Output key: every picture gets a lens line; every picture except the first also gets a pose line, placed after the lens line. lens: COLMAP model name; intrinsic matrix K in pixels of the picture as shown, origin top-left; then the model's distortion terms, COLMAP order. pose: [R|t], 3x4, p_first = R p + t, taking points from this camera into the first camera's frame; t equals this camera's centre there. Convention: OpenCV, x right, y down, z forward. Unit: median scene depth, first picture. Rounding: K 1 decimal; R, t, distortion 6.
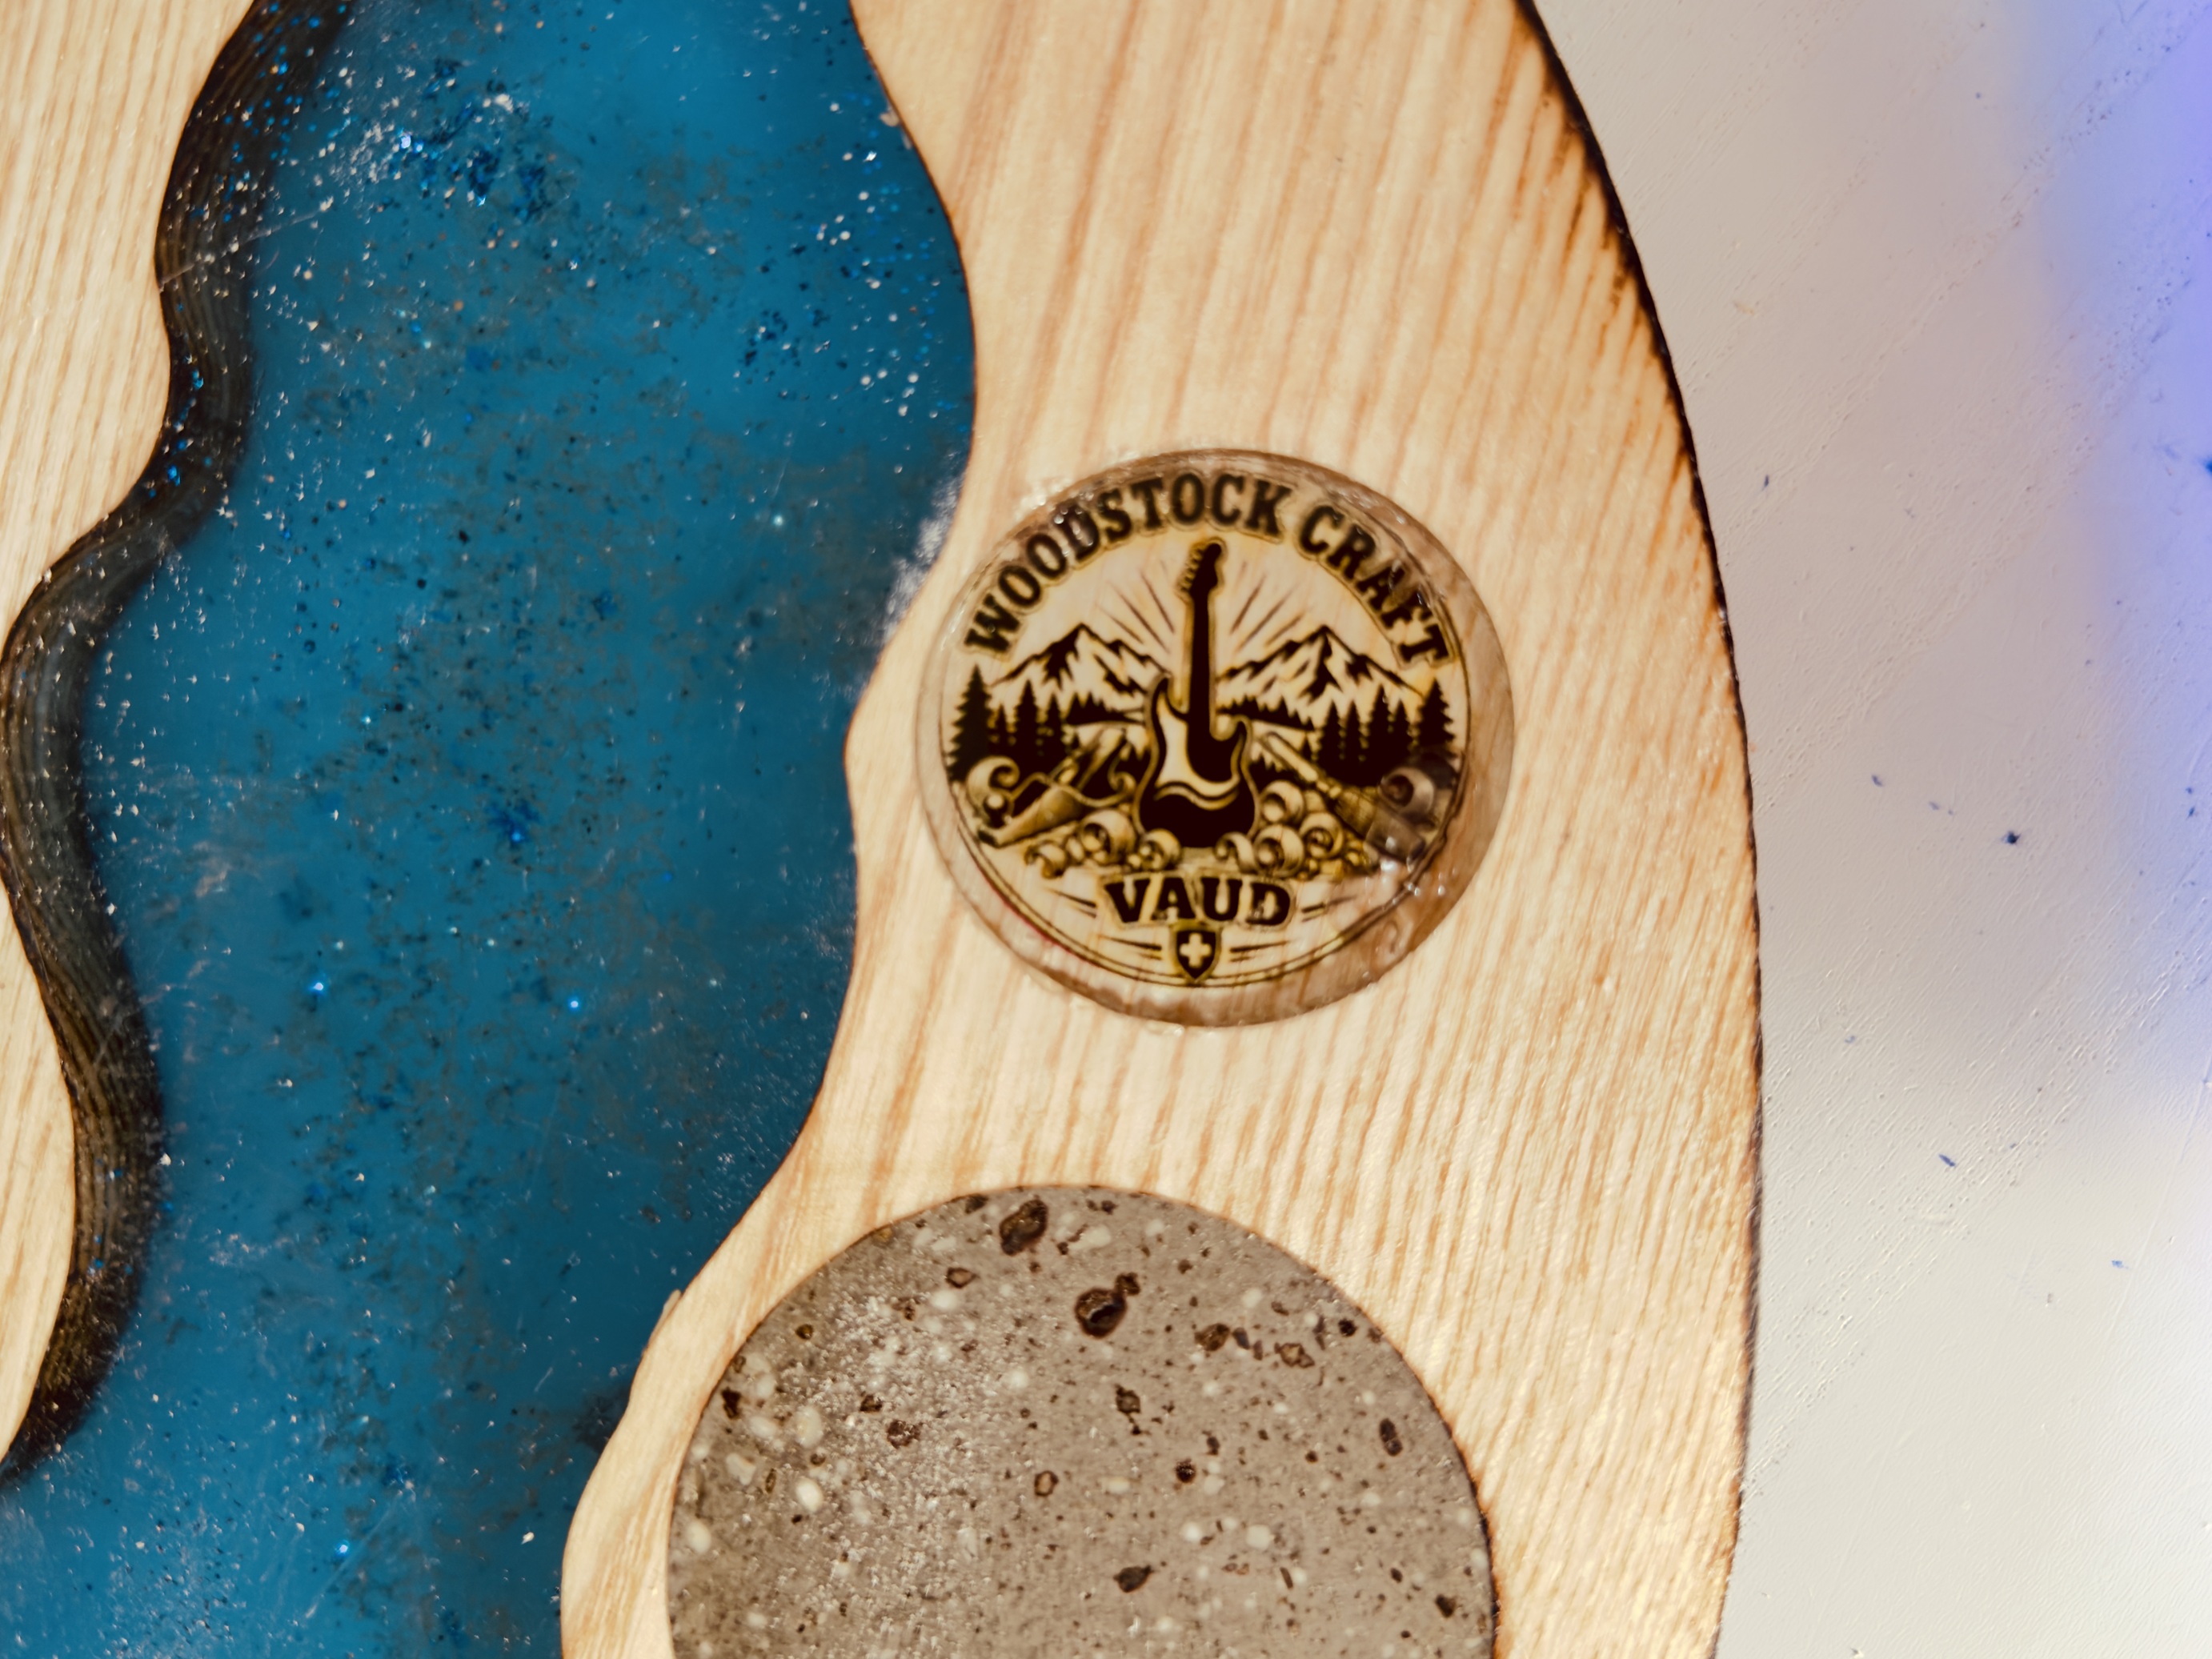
lens RADIAL K [[1803.0, 0, 1095.4], [0, 1803.0, 831.8], [0, 0, 1]] dist [0.054544, -0.030256]
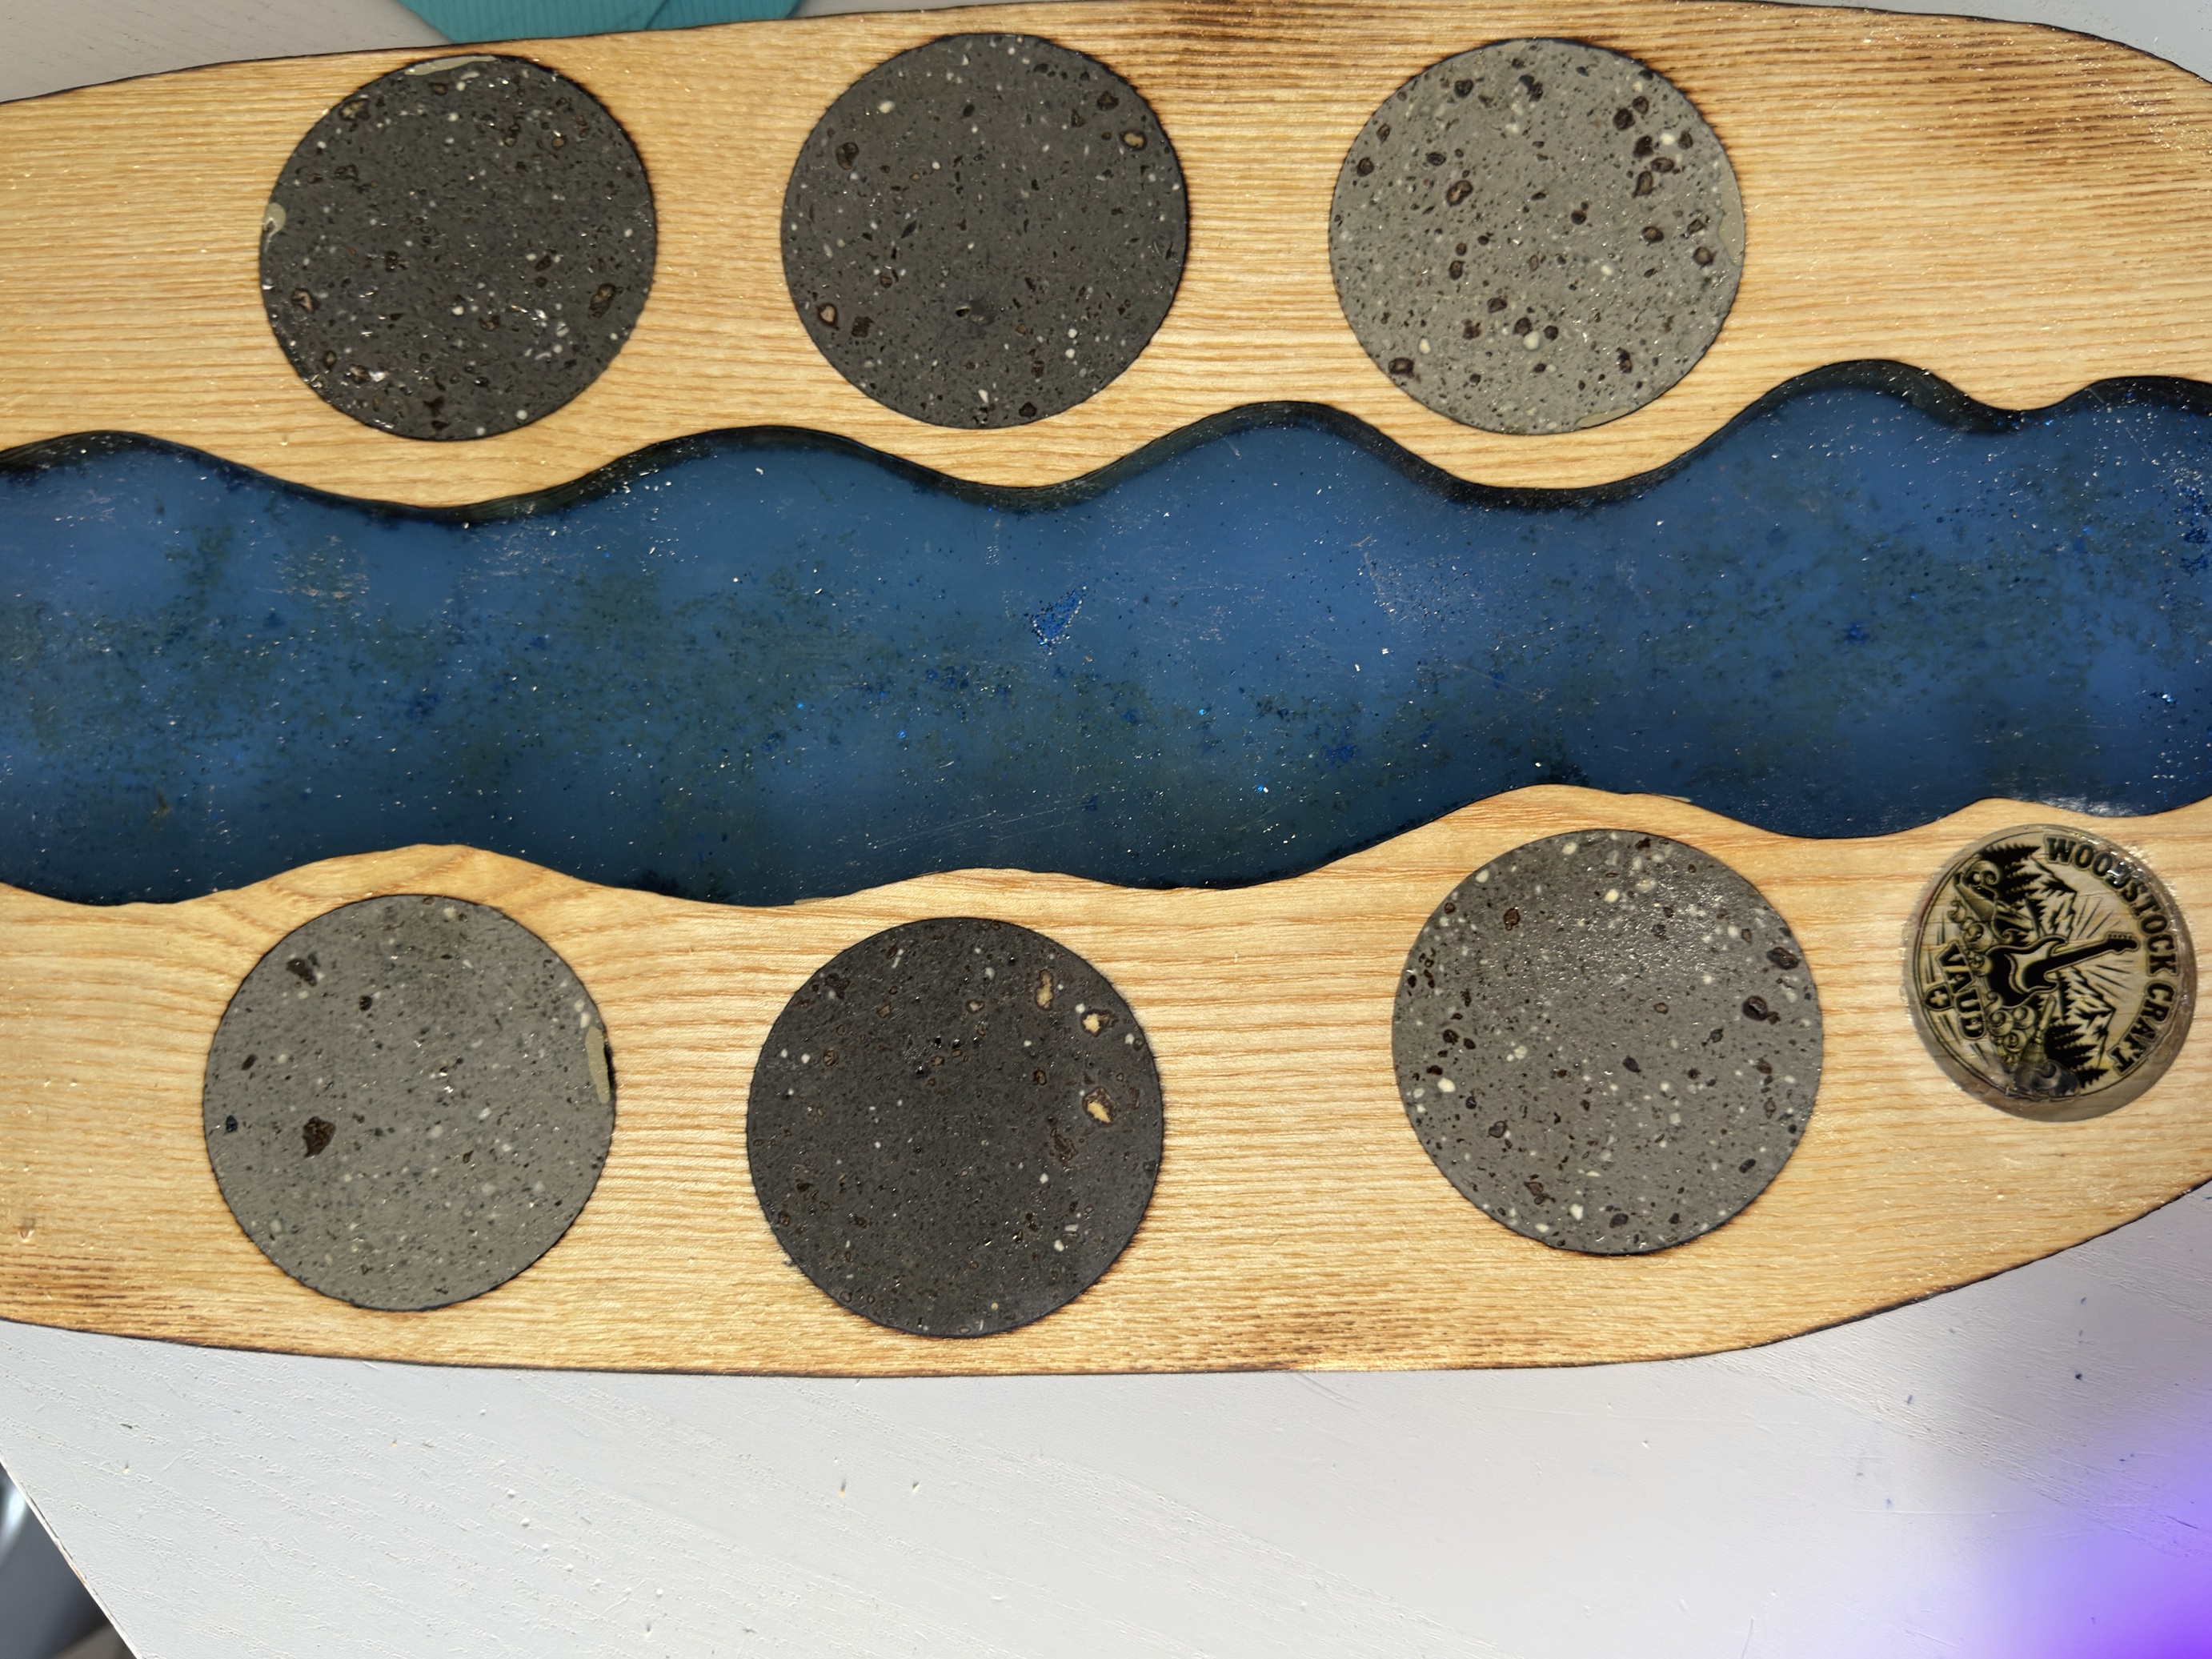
lens RADIAL K [[1803.0, 0, 1107.9], [0, 1803.0, 832.6], [0, 0, 1]] dist [0.054544, -0.030256]
pose [[0.305680, 0.951041, 0.045615, -0.487584], [-0.950005, 0.307849, -0.052159, 0.981842], [-0.063648, -0.027390, 0.997596, -0.930802]]
